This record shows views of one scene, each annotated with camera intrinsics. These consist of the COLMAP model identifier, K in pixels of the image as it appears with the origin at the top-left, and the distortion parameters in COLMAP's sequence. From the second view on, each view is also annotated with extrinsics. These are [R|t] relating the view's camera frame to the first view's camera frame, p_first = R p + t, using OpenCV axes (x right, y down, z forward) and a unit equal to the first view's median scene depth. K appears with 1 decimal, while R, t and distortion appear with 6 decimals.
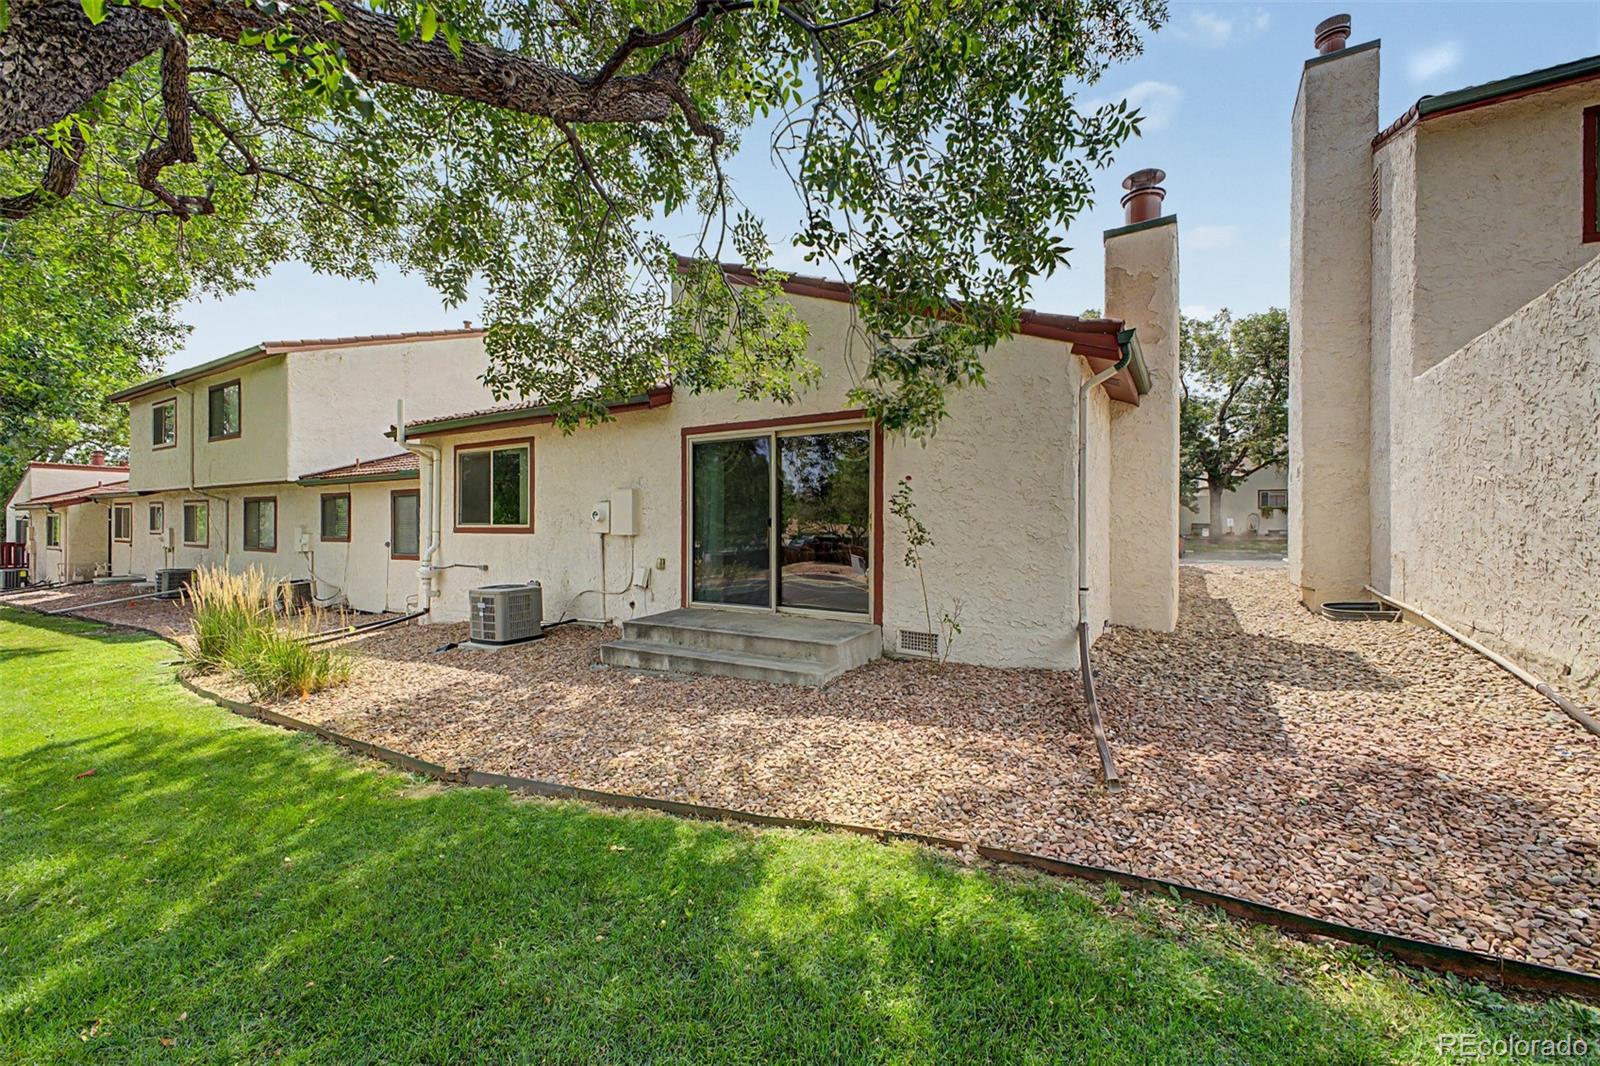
lens RADIAL K [[630.4, 0, 806.7], [0, 630.4, 526.5], [0, 0, 1]] dist [0.012882, -0.004554]
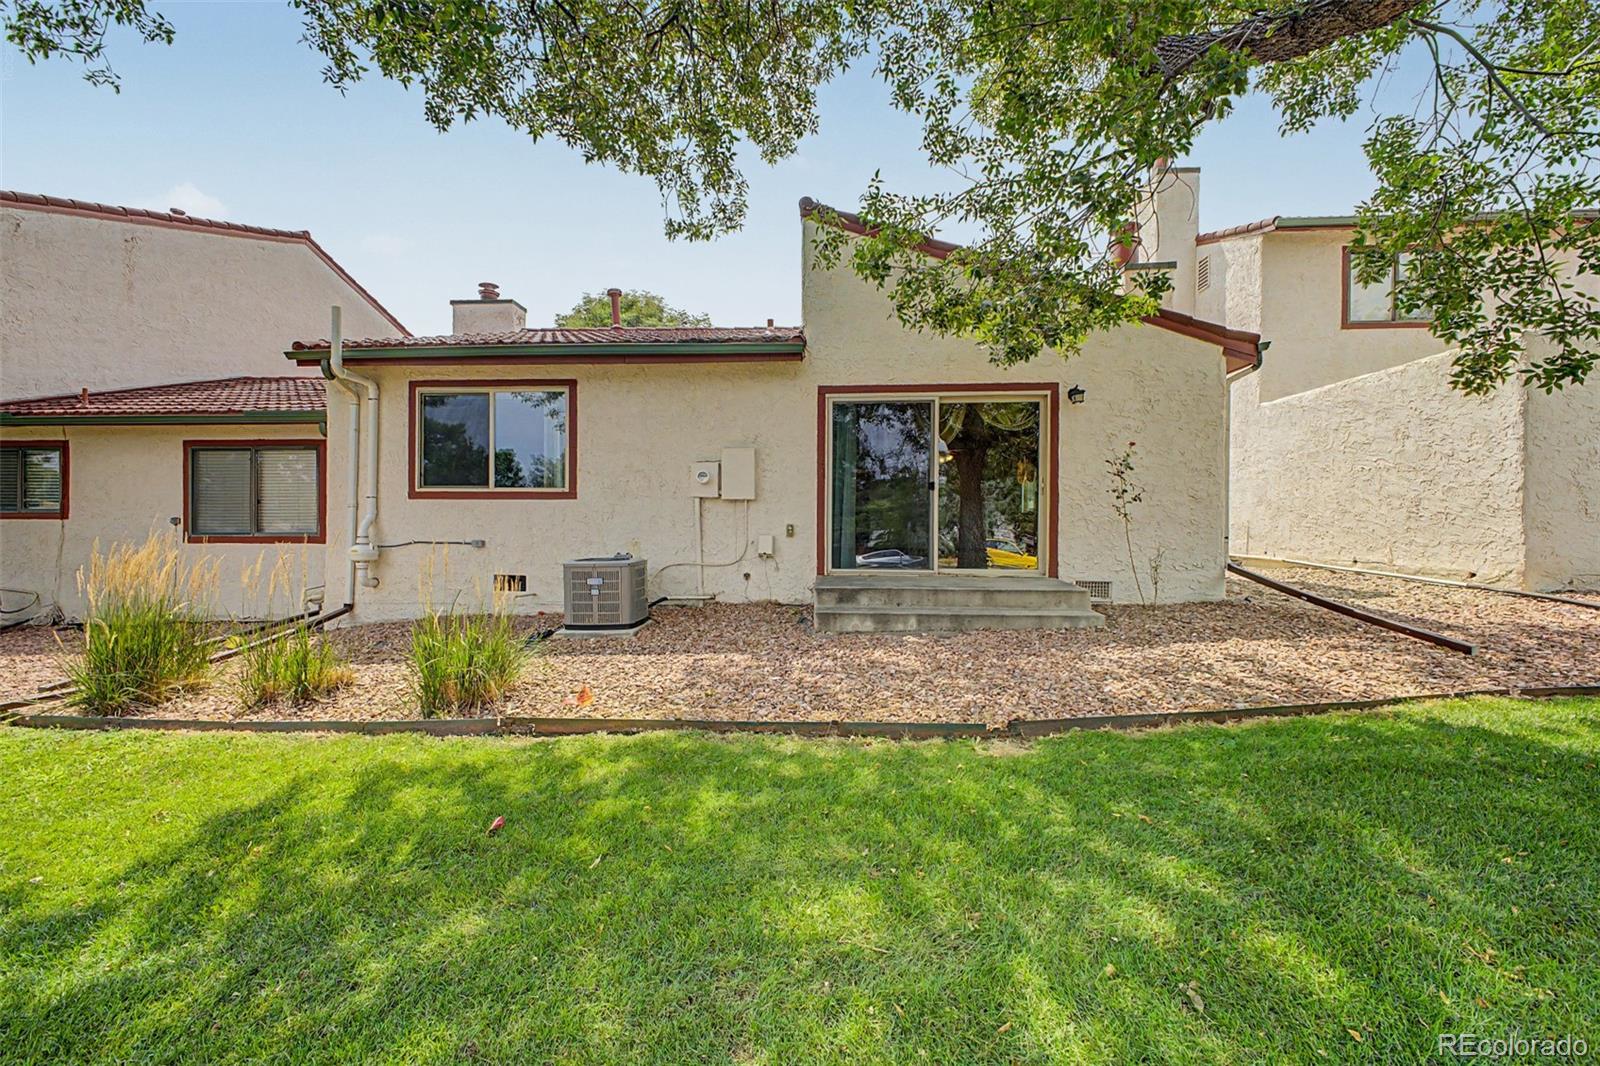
lens RADIAL K [[630.4, 0, 796.6], [0, 630.4, 526.1], [0, 0, 1]] dist [0.012882, -0.004554]
pose [[0.886640, 0.002782, 0.462451, -0.663769], [-0.002611, 0.999996, -0.001011, 0.055068], [-0.462452, -0.000311, 0.886644, 0.177747]]
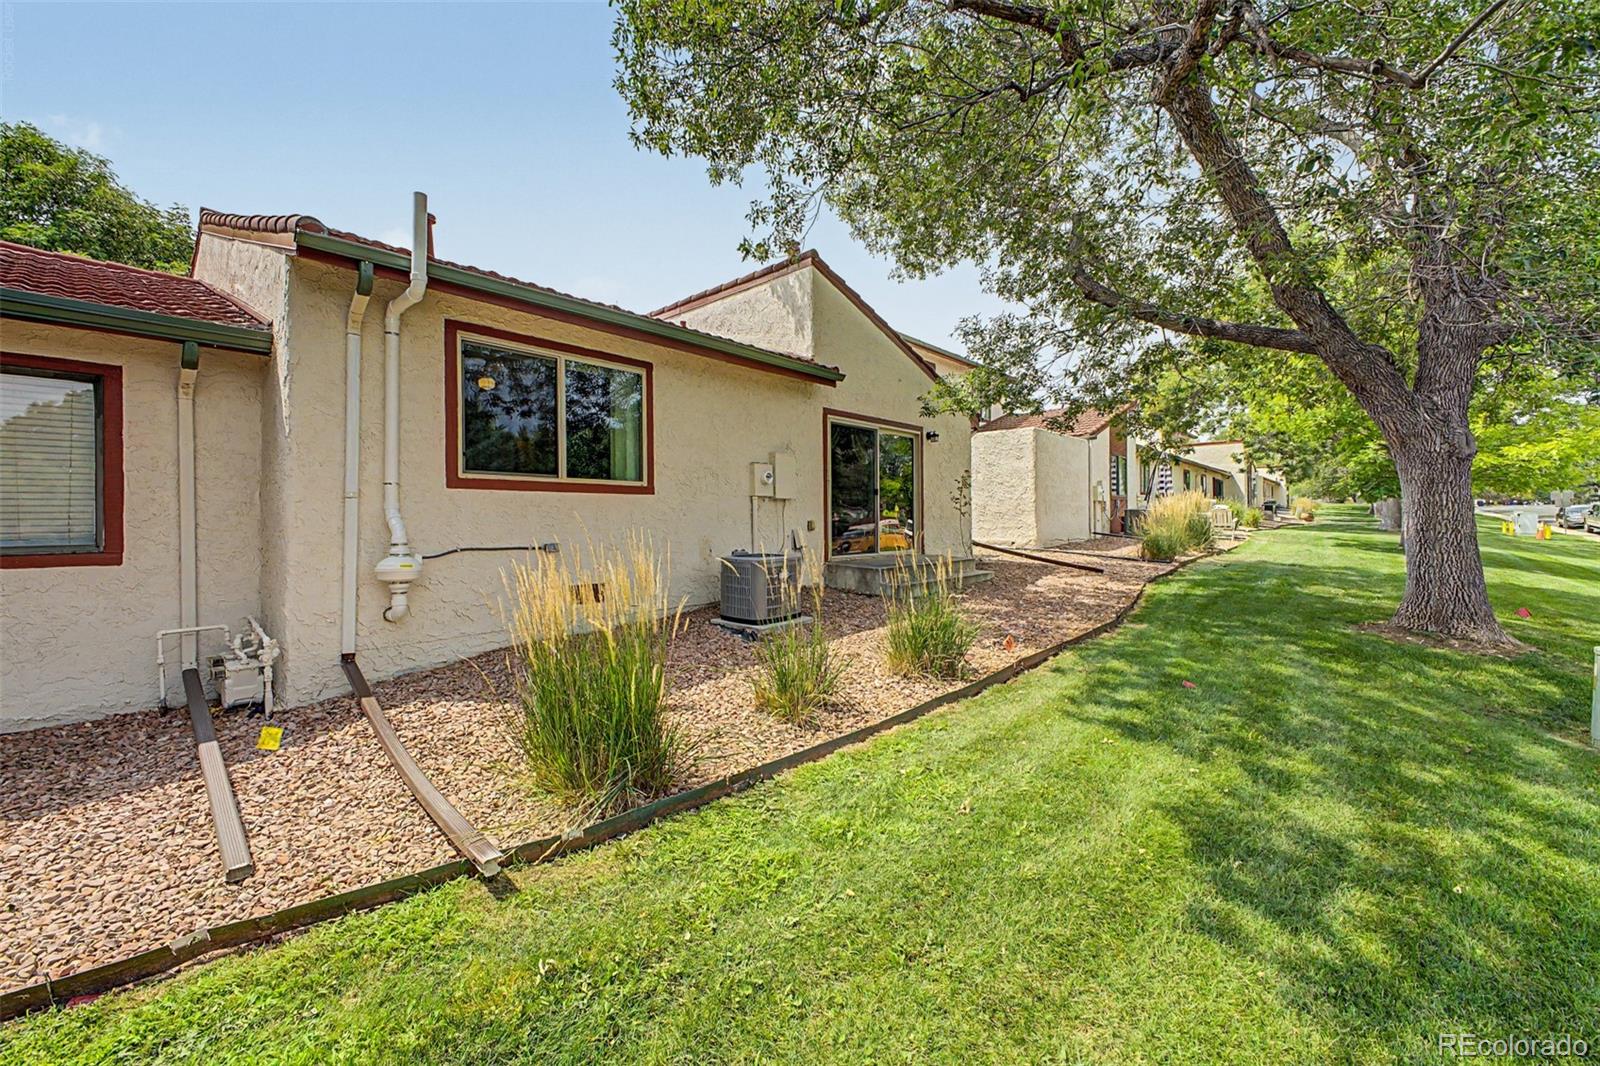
lens RADIAL K [[630.4, 0, 806.7], [0, 630.4, 520.0], [0, 0, 1]] dist [0.012882, -0.004554]
pose [[0.186002, -0.011459, 0.982483, -1.350872], [-0.008547, 0.999875, 0.013280, 0.035865], [-0.982512, -0.010868, 0.185881, 0.816884]]
